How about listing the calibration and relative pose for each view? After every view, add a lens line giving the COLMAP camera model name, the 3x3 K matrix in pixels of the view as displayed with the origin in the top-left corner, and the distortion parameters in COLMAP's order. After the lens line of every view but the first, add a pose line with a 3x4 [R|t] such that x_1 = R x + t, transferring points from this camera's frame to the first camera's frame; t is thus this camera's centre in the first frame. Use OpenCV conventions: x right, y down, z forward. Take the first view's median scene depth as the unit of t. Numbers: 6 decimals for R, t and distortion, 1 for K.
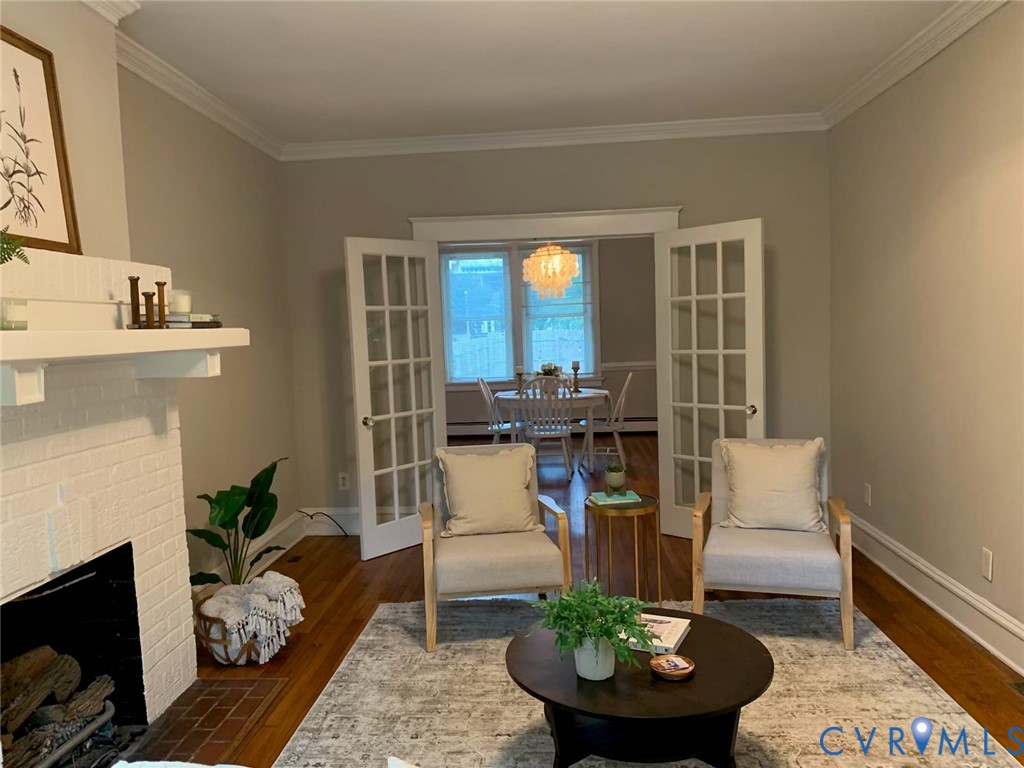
lens RADIAL K [[759.8, 0, 512.0], [0, 759.8, 384.0], [0, 0, 1]] dist [0.001061, -0.000073]
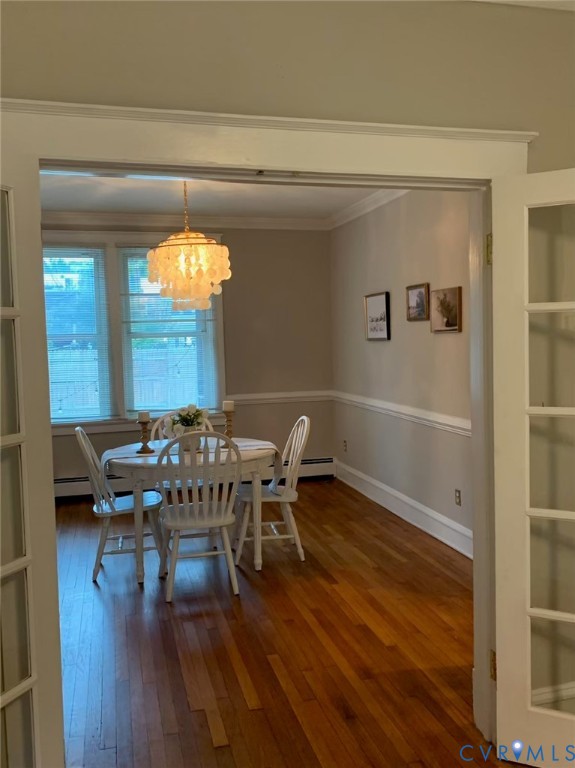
lens RADIAL K [[655.1, 0, 287.5], [0, 655.1, 384.0], [0, 0, 1]] dist [0.007690, 0.002677]
pose [[0.944224, -0.007752, 0.329213, -0.057455], [0.012910, 0.999826, -0.013484, -0.036998], [-0.329052, 0.016982, 0.944159, 0.411326]]
